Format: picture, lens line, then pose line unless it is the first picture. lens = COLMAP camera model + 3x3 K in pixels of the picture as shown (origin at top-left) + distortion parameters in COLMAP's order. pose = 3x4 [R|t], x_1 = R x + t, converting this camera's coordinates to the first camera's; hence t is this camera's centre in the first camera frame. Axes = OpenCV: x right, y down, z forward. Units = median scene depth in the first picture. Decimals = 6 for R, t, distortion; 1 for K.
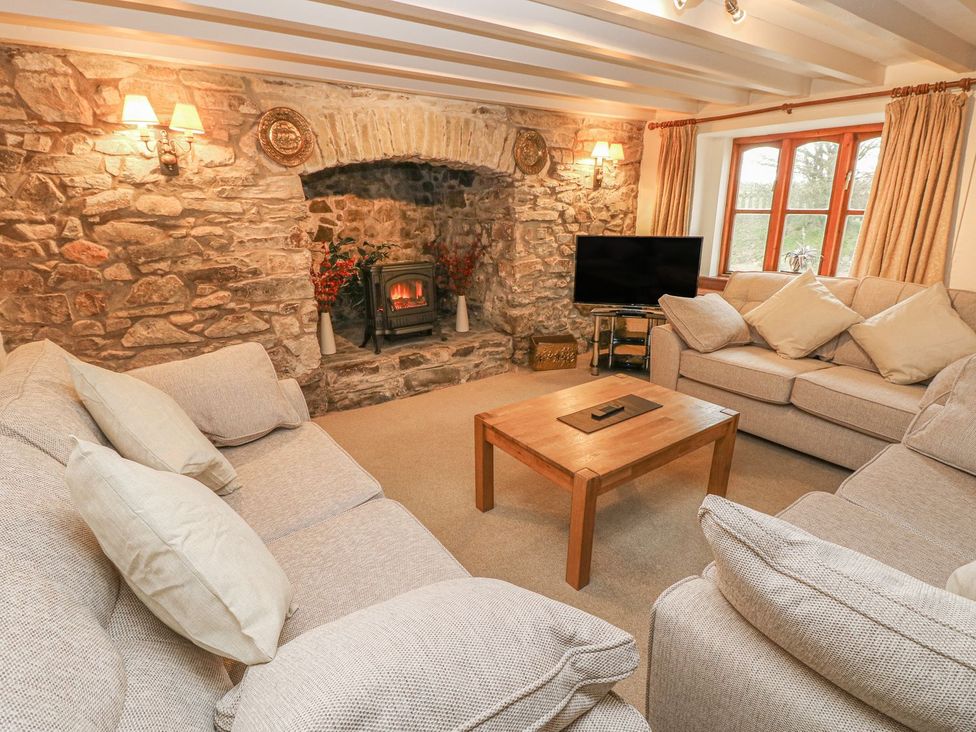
lens RADIAL K [[507.5, 0, 483.4], [0, 507.5, 350.3], [0, 0, 1]] dist [0.007149, -0.016298]
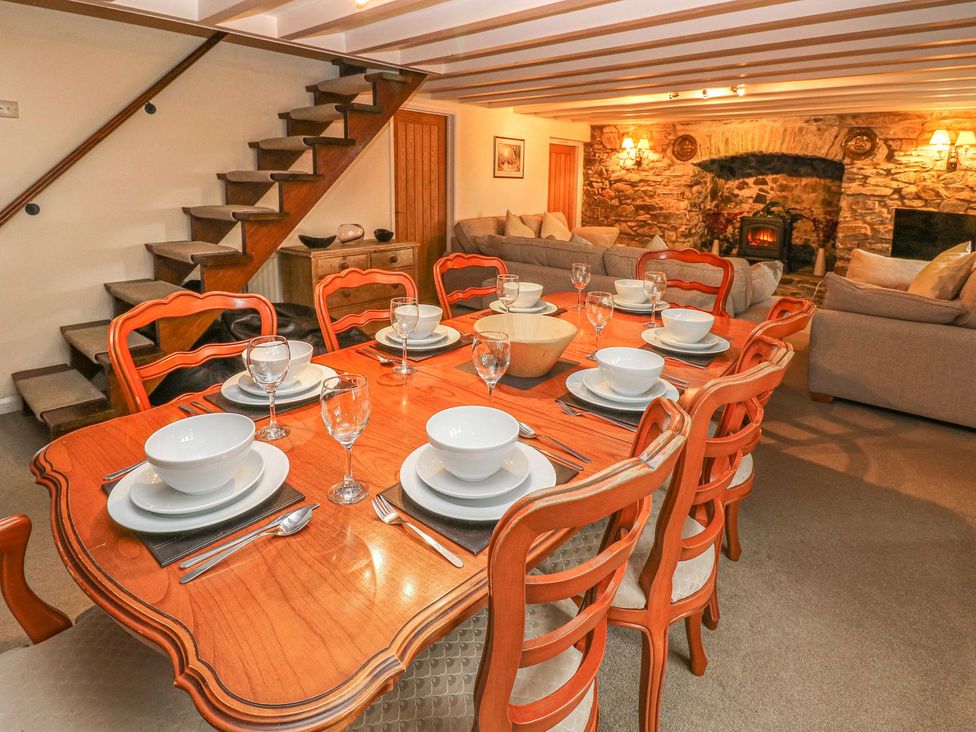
lens RADIAL K [[537.1, 0, 480.4], [0, 537.1, 241.2], [0, 0, 1]] dist [-0.027130, -0.003840]
pose [[0.237288, 0.123483, -0.963559, 1.330706], [-0.286508, 0.956663, 0.052043, 0.069563], [0.928228, 0.263719, 0.262383, -0.231570]]
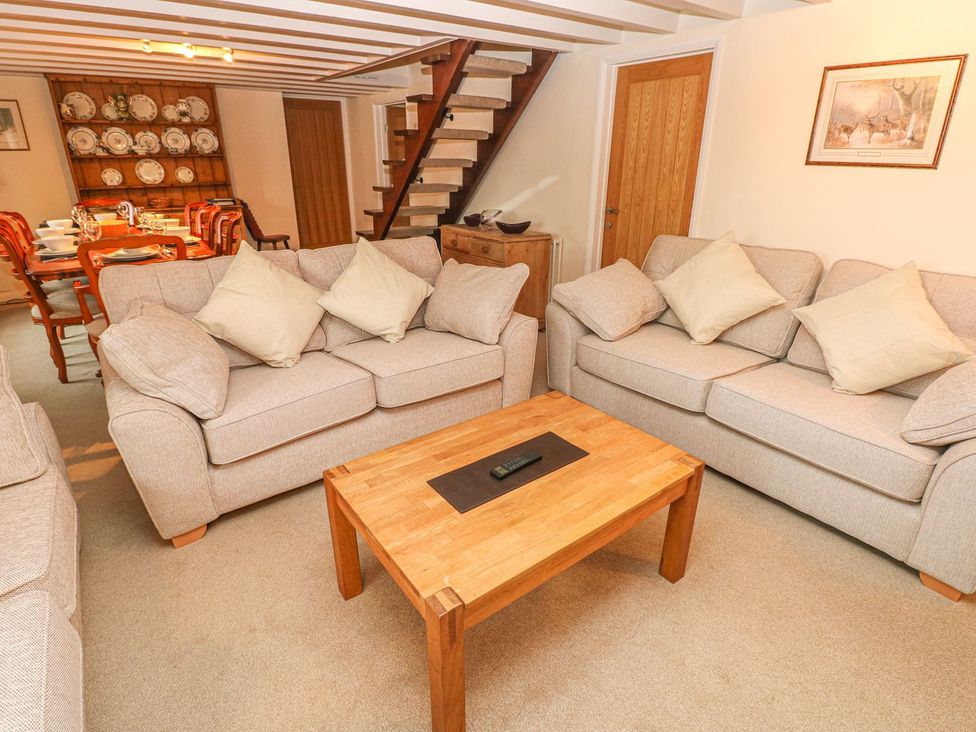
lens RADIAL K [[507.5, 0, 485.5], [0, 507.5, 358.4], [0, 0, 1]] dist [0.007149, -0.016298]
pose [[-0.999765, 0.009363, -0.019574, 0.193268], [-0.004597, 0.790243, 0.612777, -0.269491], [0.021205, 0.612723, -0.790013, 0.931745]]
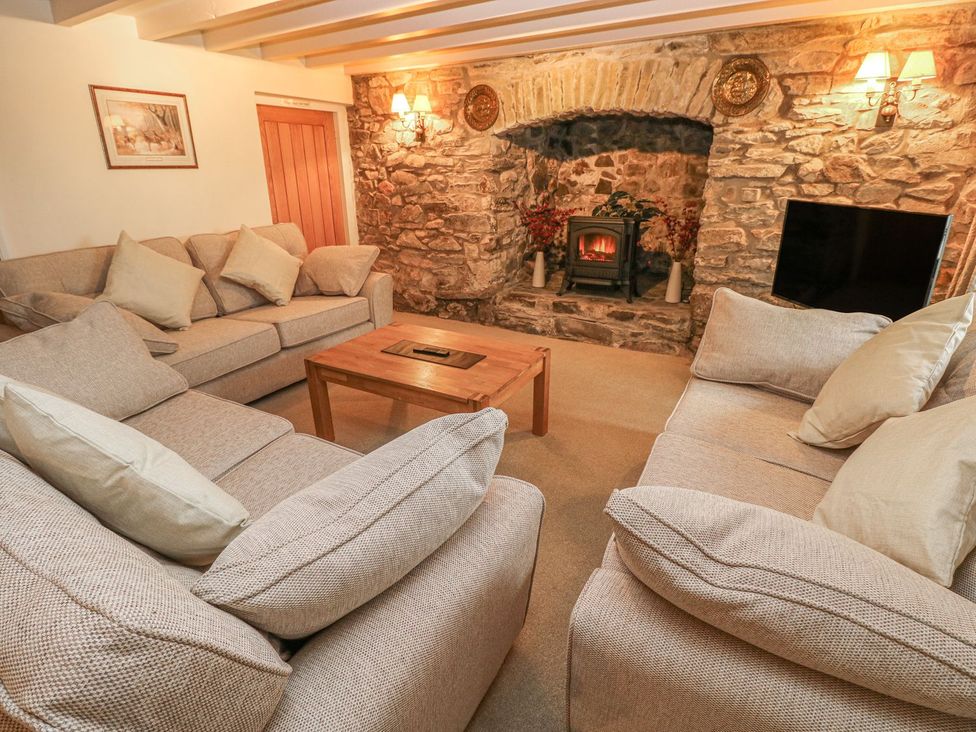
lens RADIAL K [[507.5, 0, 488.9], [0, 507.5, 348.7], [0, 0, 1]] dist [0.007149, -0.016298]
pose [[0.419613, 0.307120, -0.854167, 0.782543], [-0.242672, 0.944725, 0.220467, -0.099884], [0.874663, 0.114771, 0.470948, 0.381352]]
